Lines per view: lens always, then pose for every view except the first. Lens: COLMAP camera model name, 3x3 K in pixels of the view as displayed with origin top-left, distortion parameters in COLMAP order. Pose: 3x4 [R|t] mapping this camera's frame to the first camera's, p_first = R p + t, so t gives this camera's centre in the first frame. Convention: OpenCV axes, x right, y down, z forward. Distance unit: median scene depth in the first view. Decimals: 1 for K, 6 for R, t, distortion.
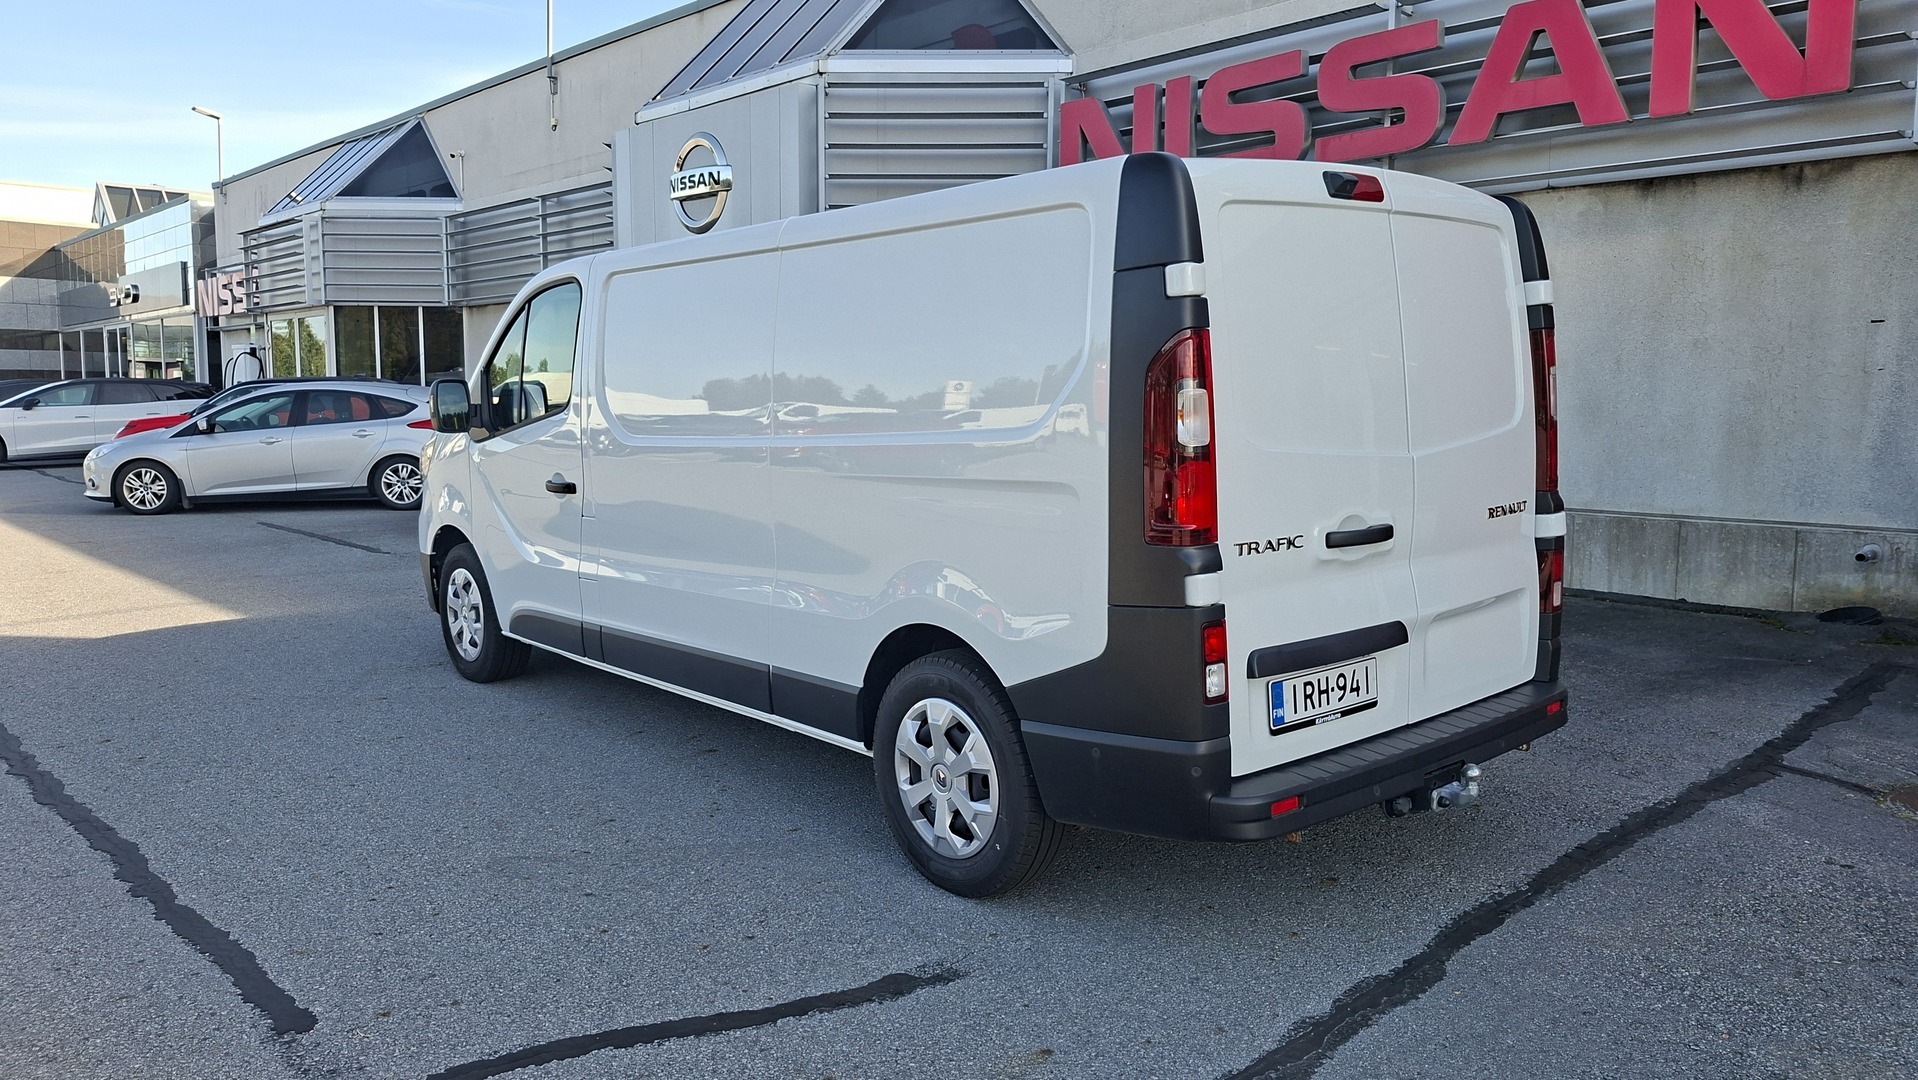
lens RADIAL K [[1409.4, 0, 956.0], [0, 1409.4, 542.1], [0, 0, 1]] dist [-0.049975, 0.036171]
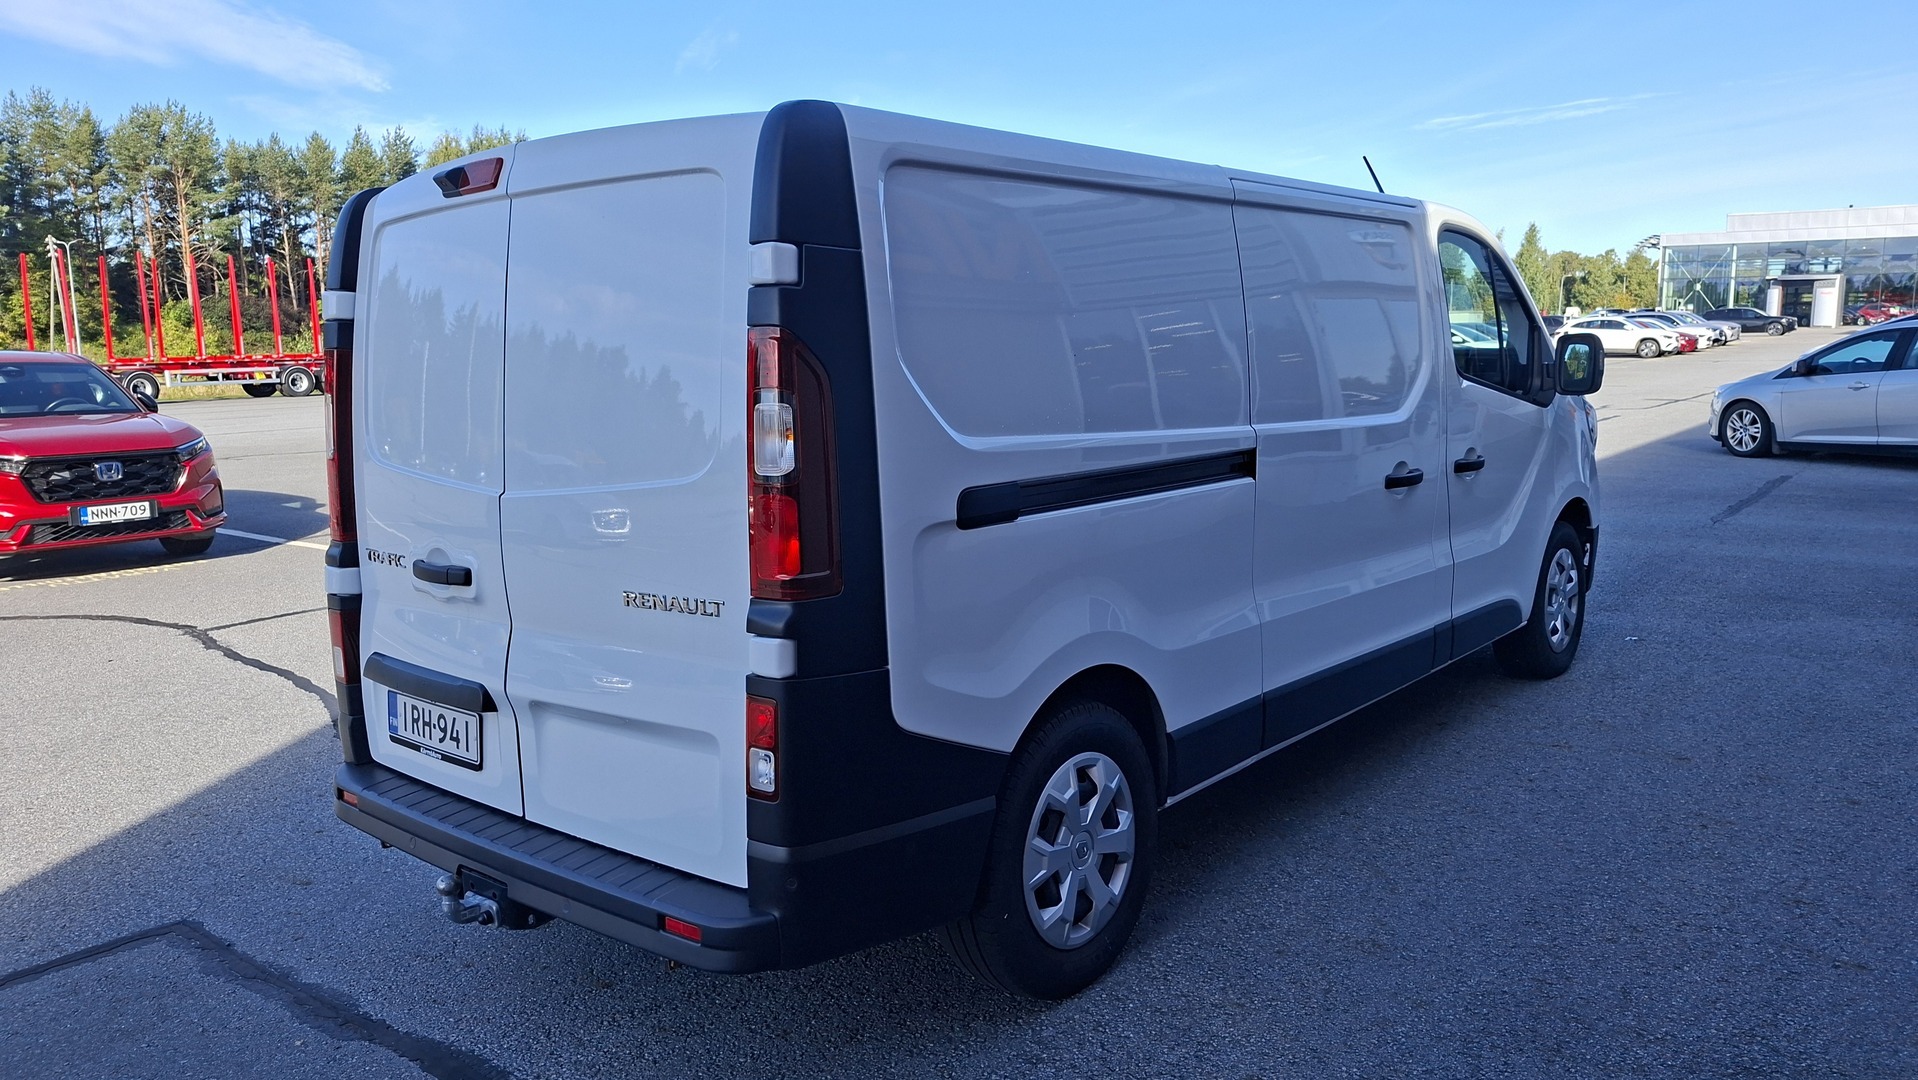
lens RADIAL K [[1409.4, 0, 956.0], [0, 1409.4, 542.1], [0, 0, 1]] dist [-0.049975, 0.036171]
pose [[0.134039, 0.144628, -0.980365, 1.205170], [-0.083710, 0.987409, 0.134222, -0.172185], [0.987434, 0.064075, 0.144458, 1.181232]]
